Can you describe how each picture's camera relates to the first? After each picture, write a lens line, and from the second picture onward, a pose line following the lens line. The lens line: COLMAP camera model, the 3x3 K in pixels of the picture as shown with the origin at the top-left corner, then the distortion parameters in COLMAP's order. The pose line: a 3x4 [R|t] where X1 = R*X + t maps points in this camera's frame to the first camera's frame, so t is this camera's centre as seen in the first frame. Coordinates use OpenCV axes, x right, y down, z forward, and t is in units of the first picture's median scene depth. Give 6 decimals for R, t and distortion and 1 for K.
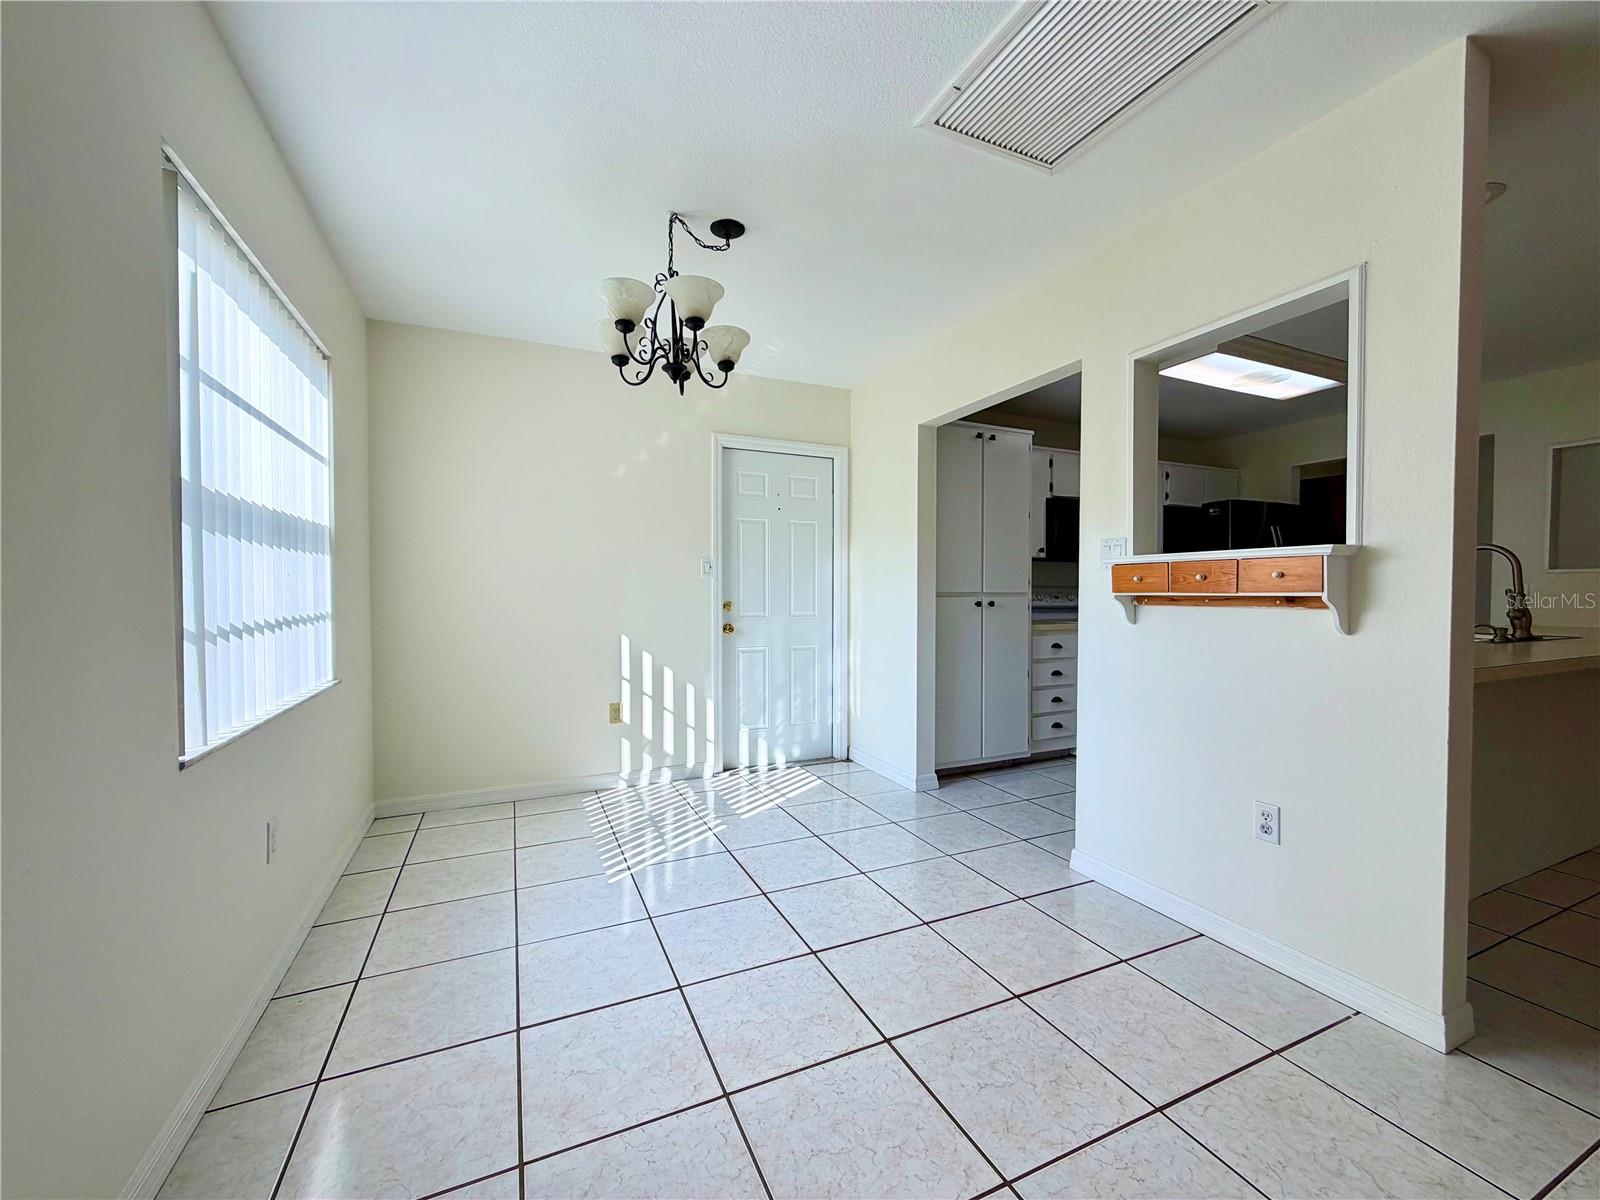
lens RADIAL K [[648.3, 0, 817.3], [0, 648.3, 604.5], [0, 0, 1]] dist [0.034610, 0.000031]
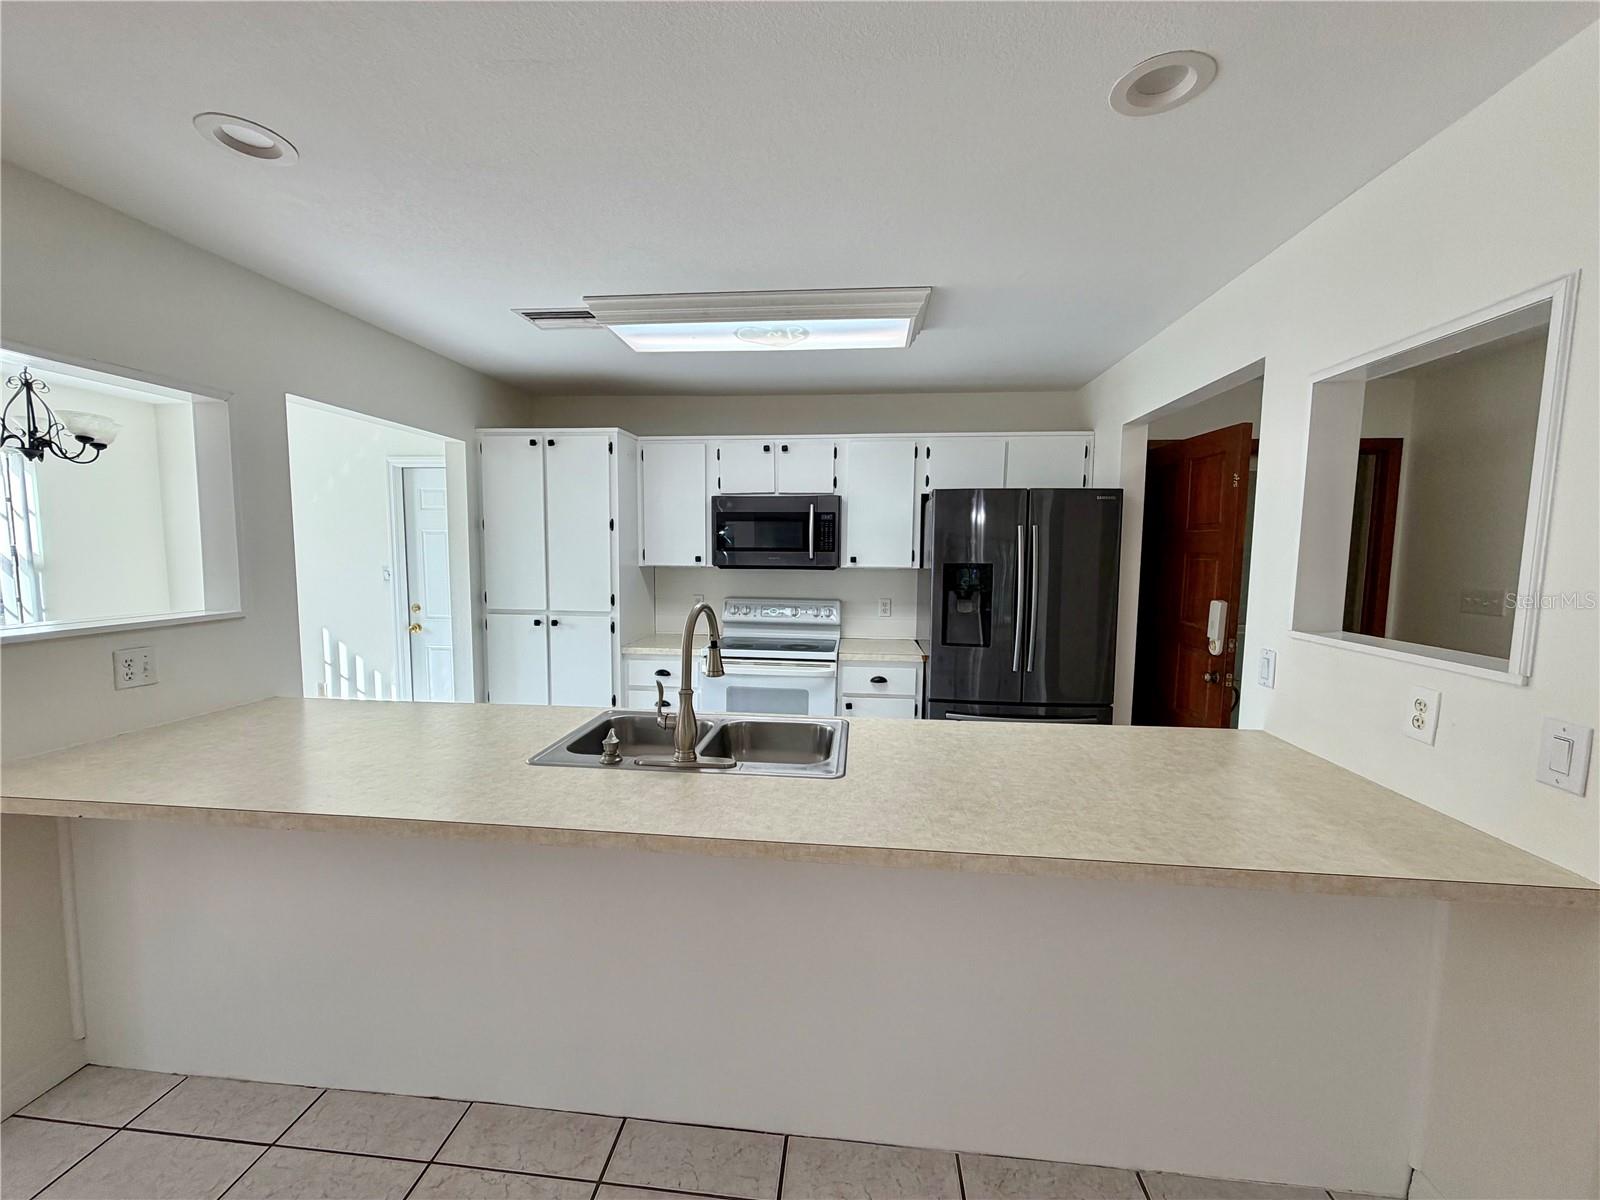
lens RADIAL K [[633.6, 0, 802.7], [0, 633.6, 603.9], [0, 0, 1]] dist [-0.002085, -0.000062]
pose [[0.846967, 0.058087, -0.528463, 1.052510], [-0.022100, 0.997001, 0.074168, -0.103821], [0.531186, -0.051139, 0.845710, 0.424333]]
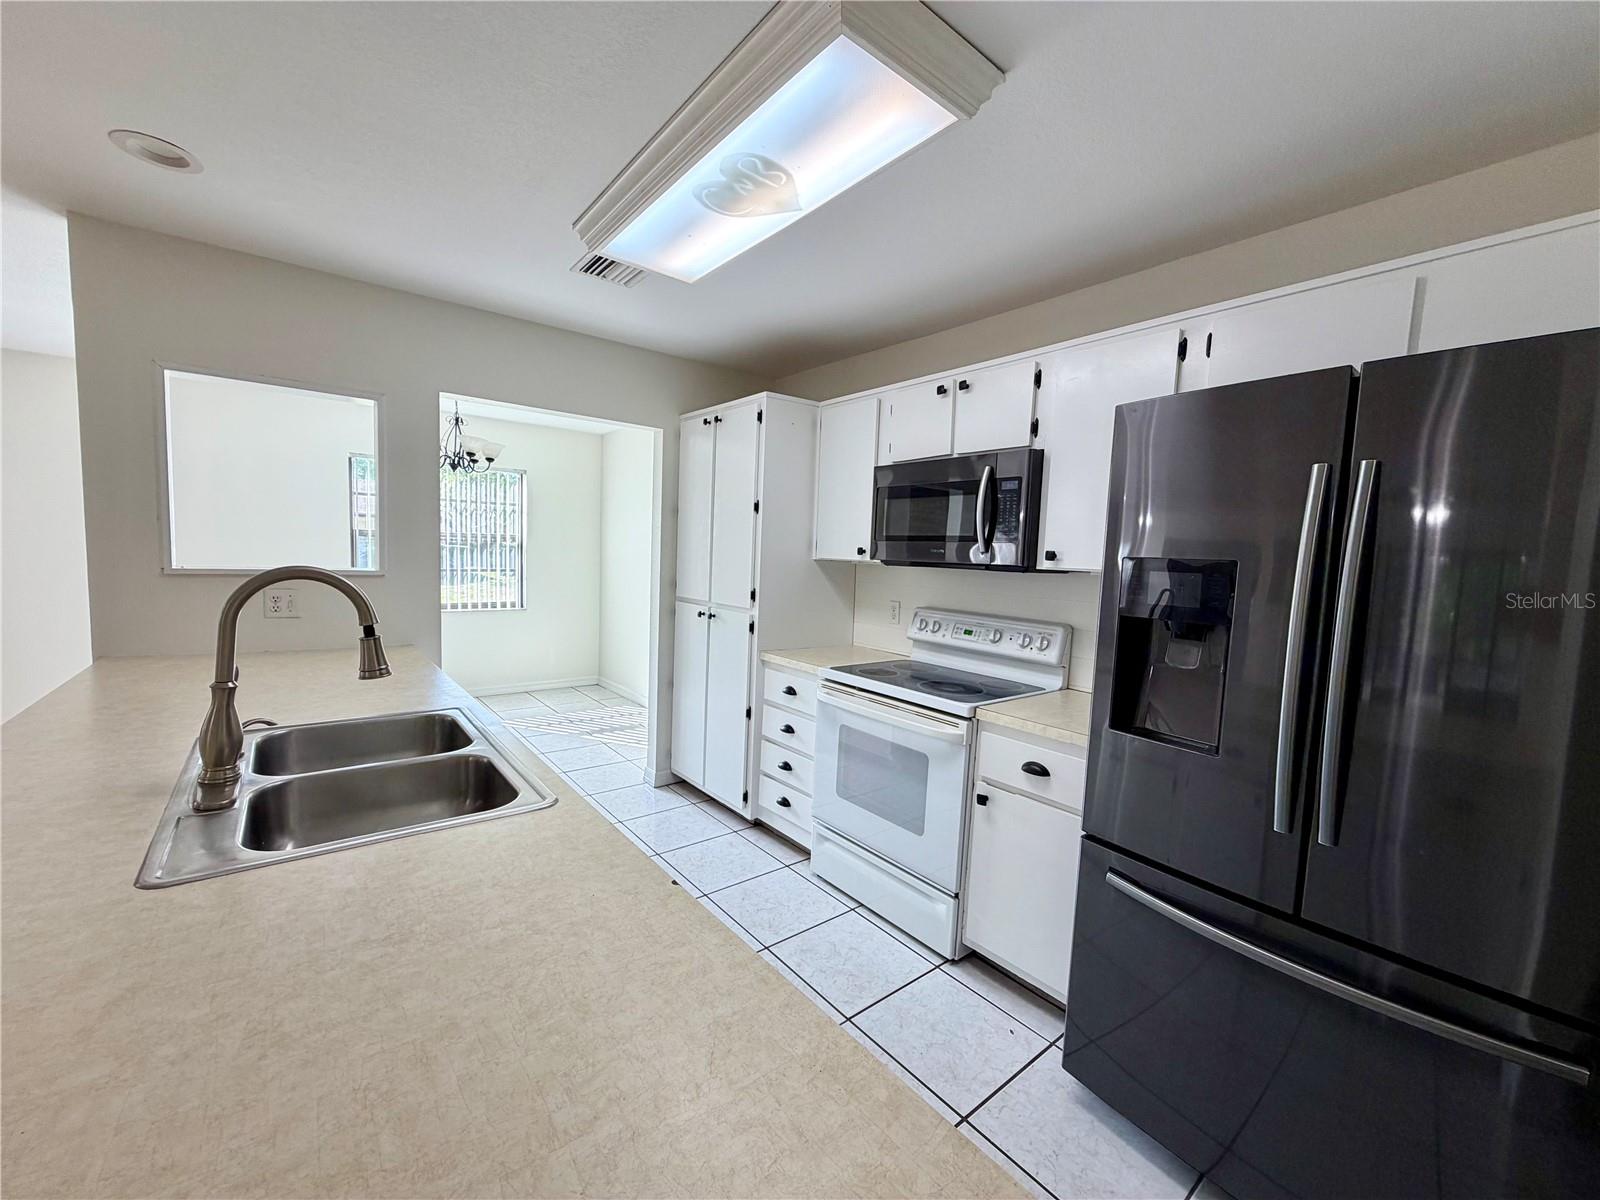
lens RADIAL K [[637.2, 0, 793.7], [0, 637.2, 603.5], [0, 0, 1]] dist [-0.001205, -0.000036]
pose [[0.204230, 0.090493, -0.974731, 1.113715], [-0.058297, 0.995075, 0.080167, -0.091259], [0.977186, 0.040451, 0.208500, 0.934349]]
